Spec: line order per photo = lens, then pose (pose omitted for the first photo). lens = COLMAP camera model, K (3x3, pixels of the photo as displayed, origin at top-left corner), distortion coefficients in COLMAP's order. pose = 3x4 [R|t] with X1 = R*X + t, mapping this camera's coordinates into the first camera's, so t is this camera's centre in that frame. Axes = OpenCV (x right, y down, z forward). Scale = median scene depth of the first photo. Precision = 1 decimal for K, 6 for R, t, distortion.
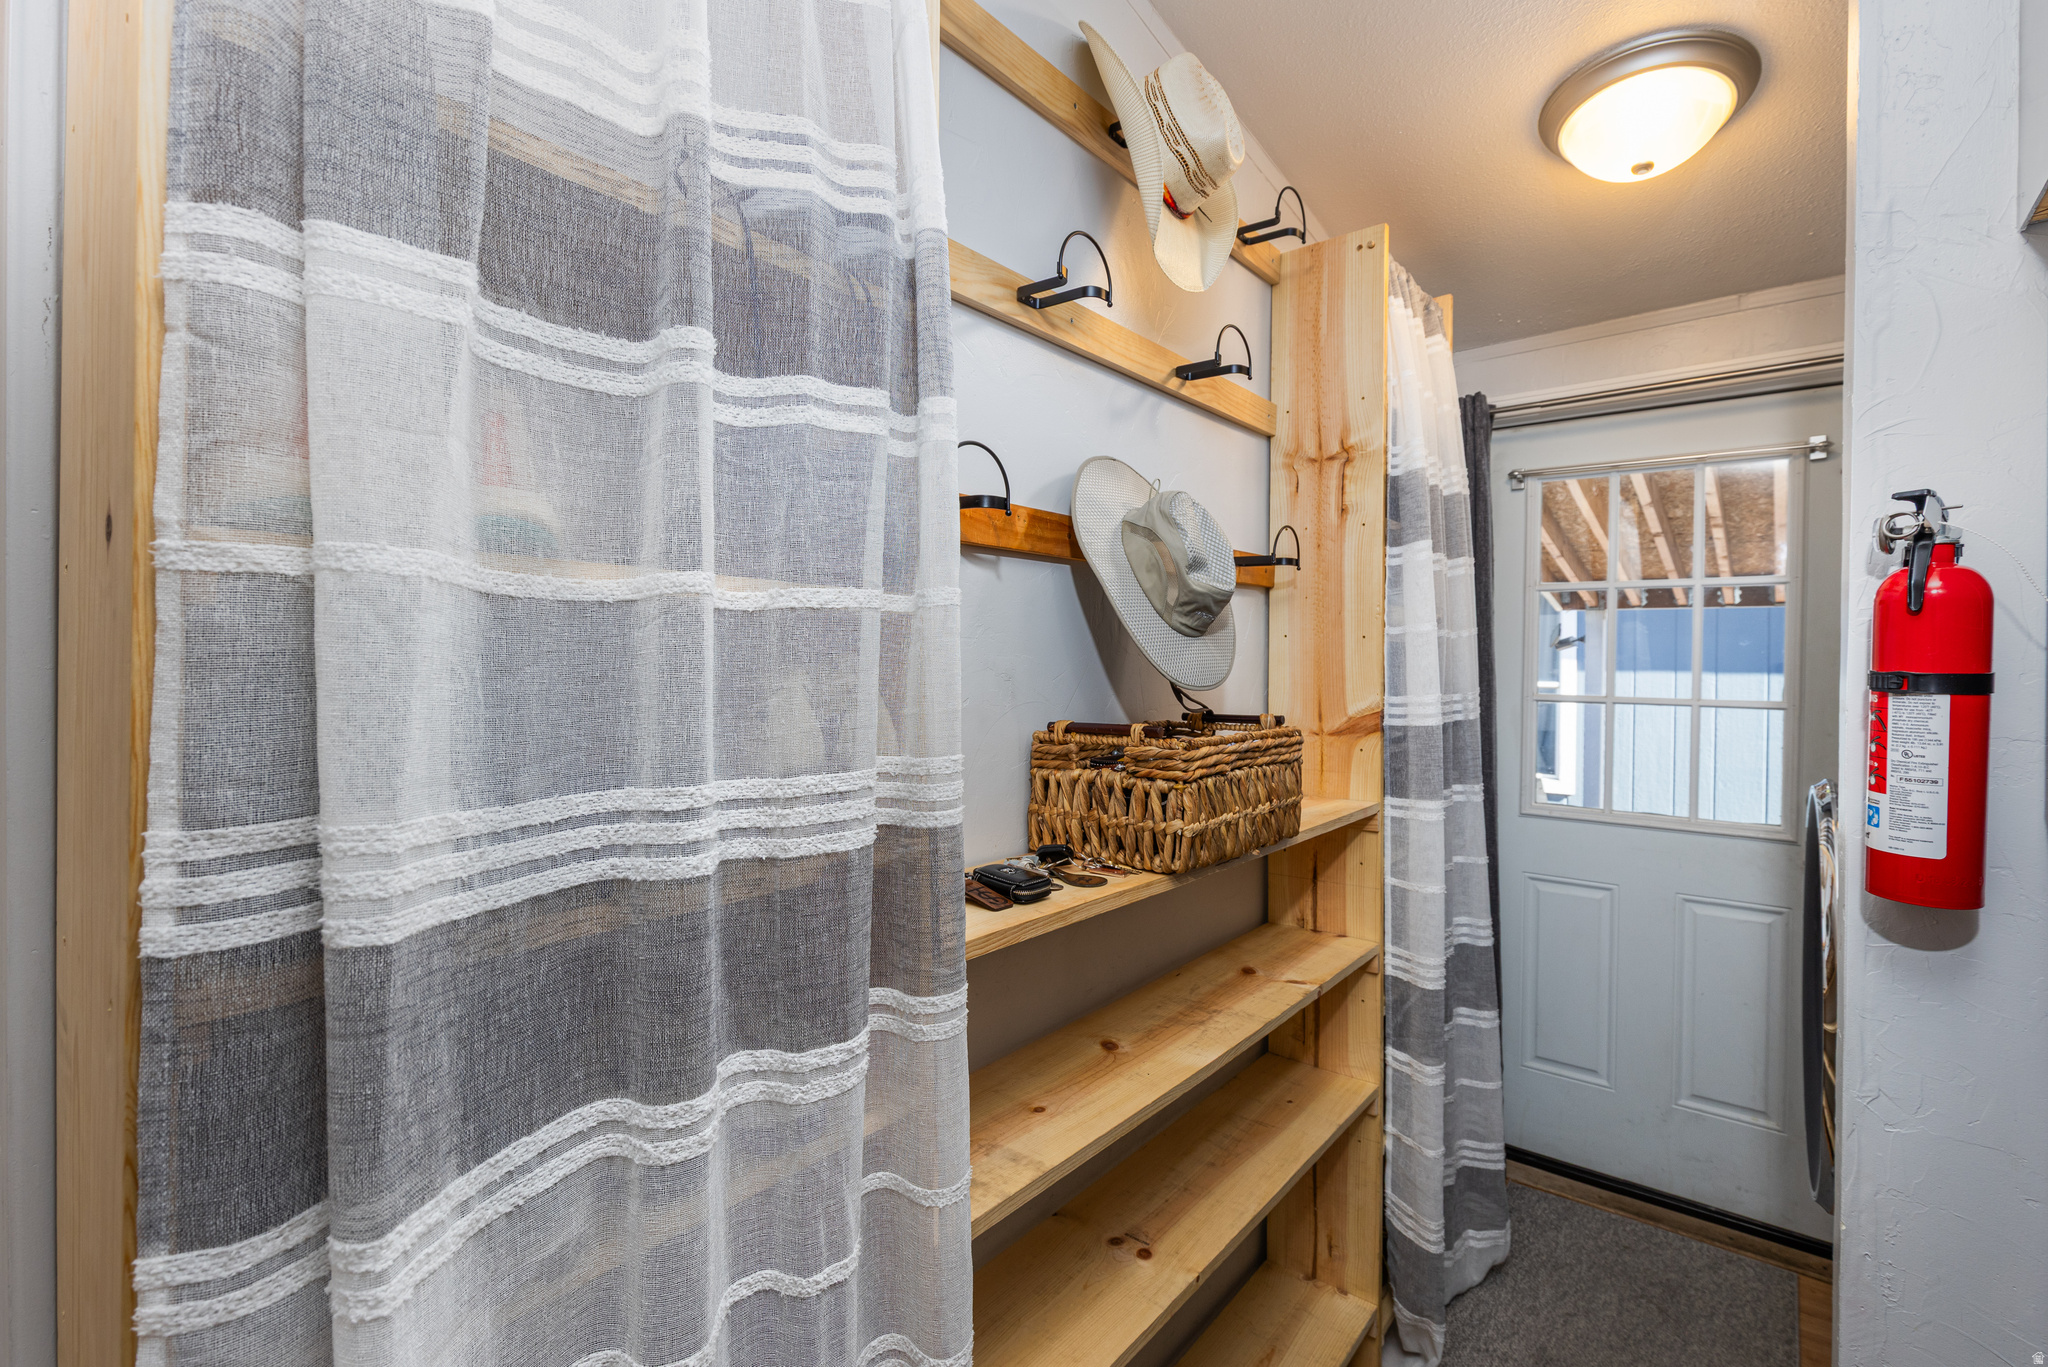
lens RADIAL K [[932.1, 0, 1019.0], [0, 932.1, 664.2], [0, 0, 1]] dist [-0.001086, 0.000336]
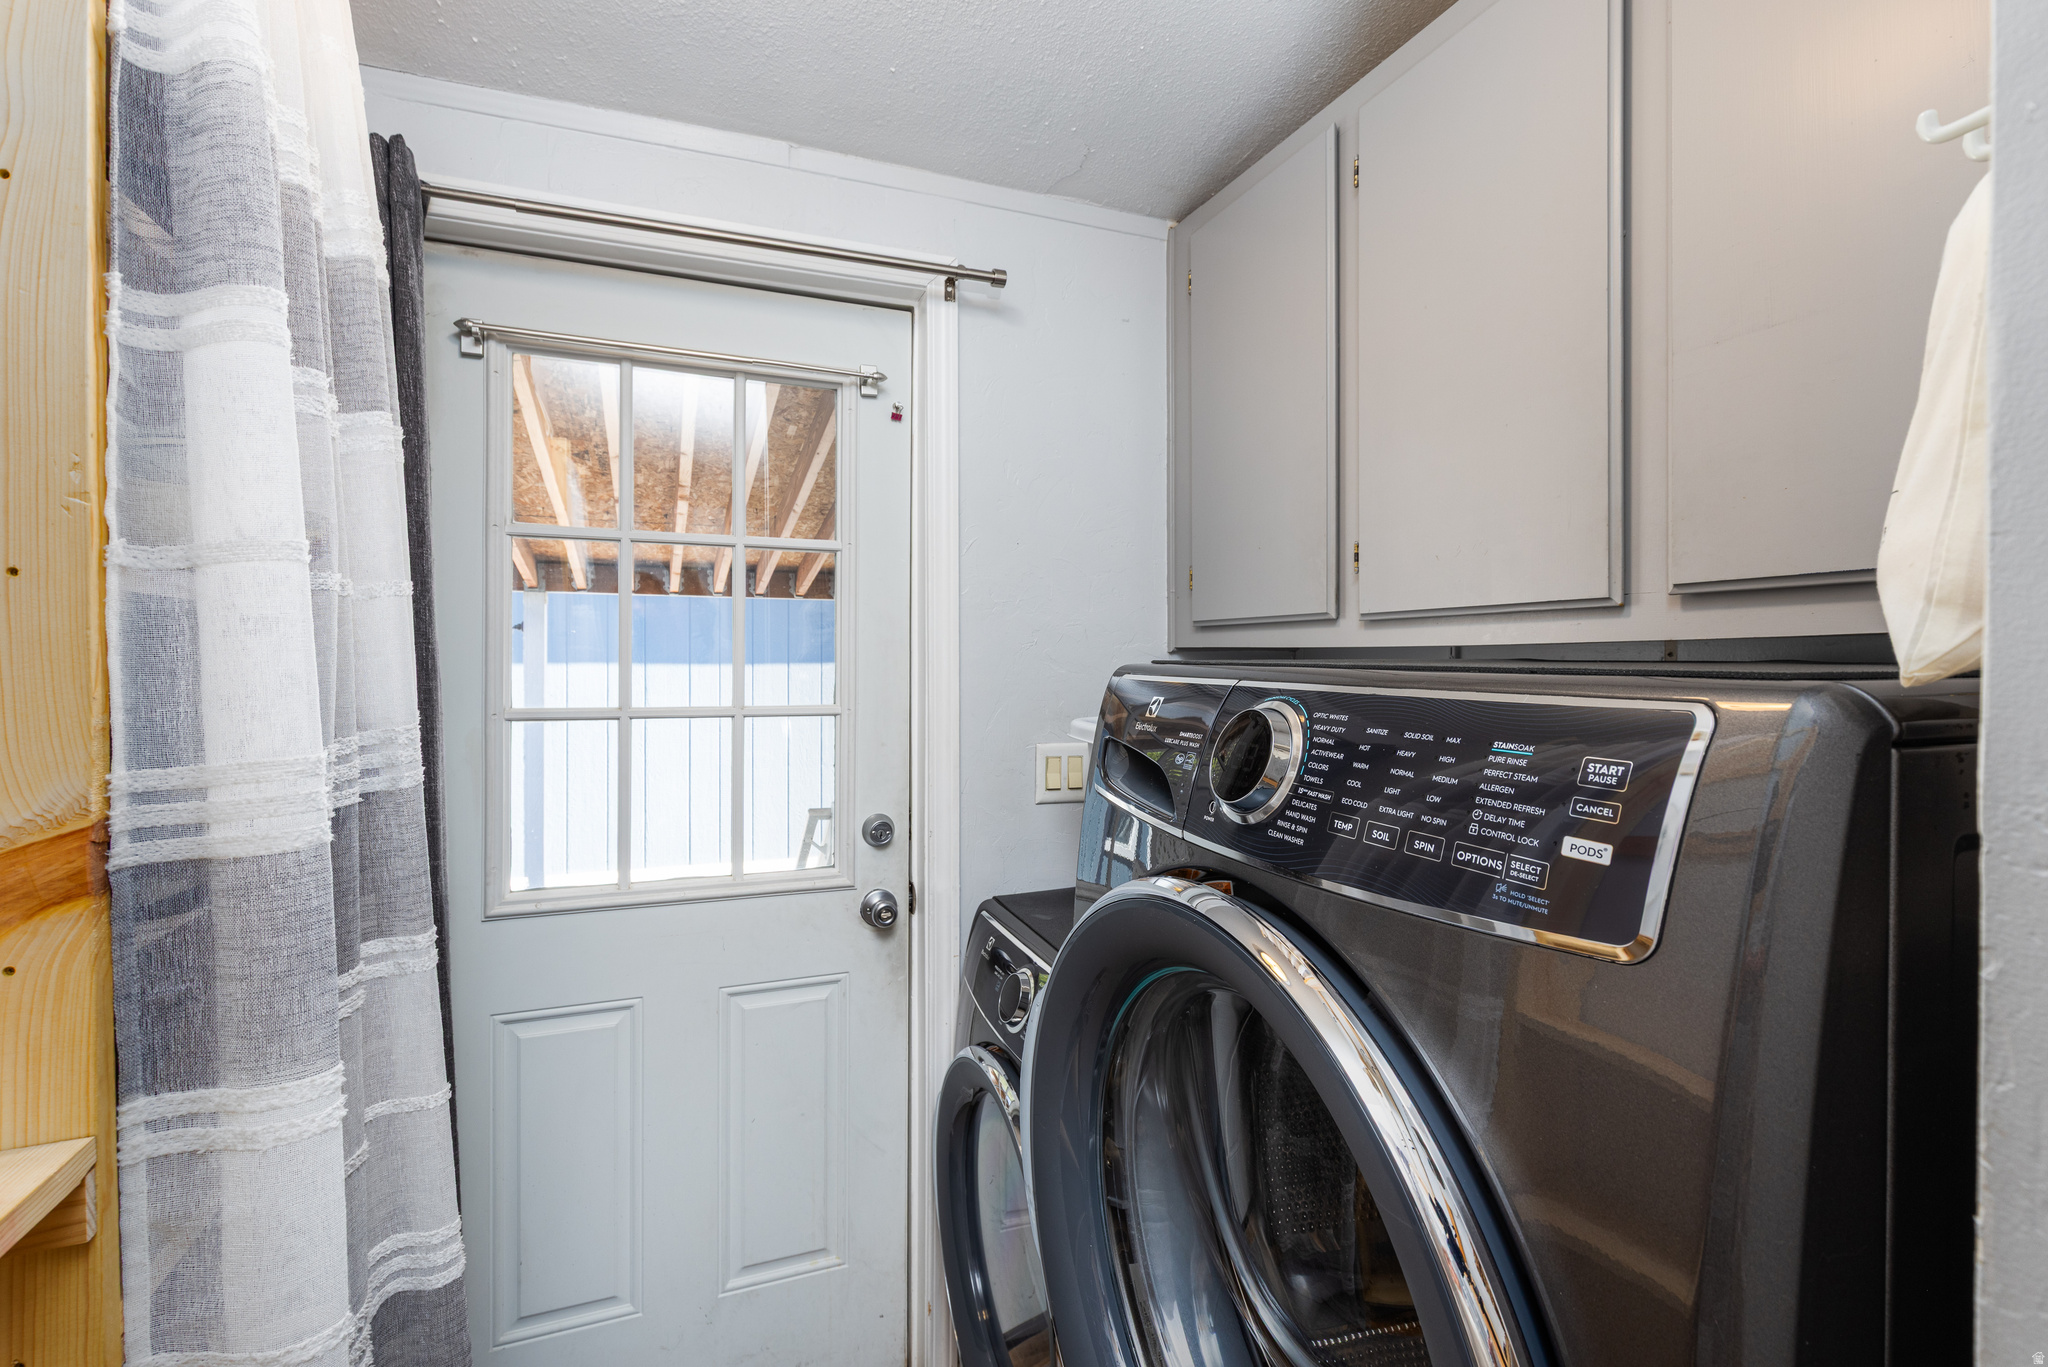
lens RADIAL K [[932.1, 0, 1019.0], [0, 932.1, 664.2], [0, 0, 1]] dist [-0.001086, 0.000336]
pose [[0.487430, -0.016075, 0.873014, 0.265141], [0.009241, 0.999869, 0.013252, -0.002142], [-0.873113, 0.001608, 0.487515, 0.580033]]
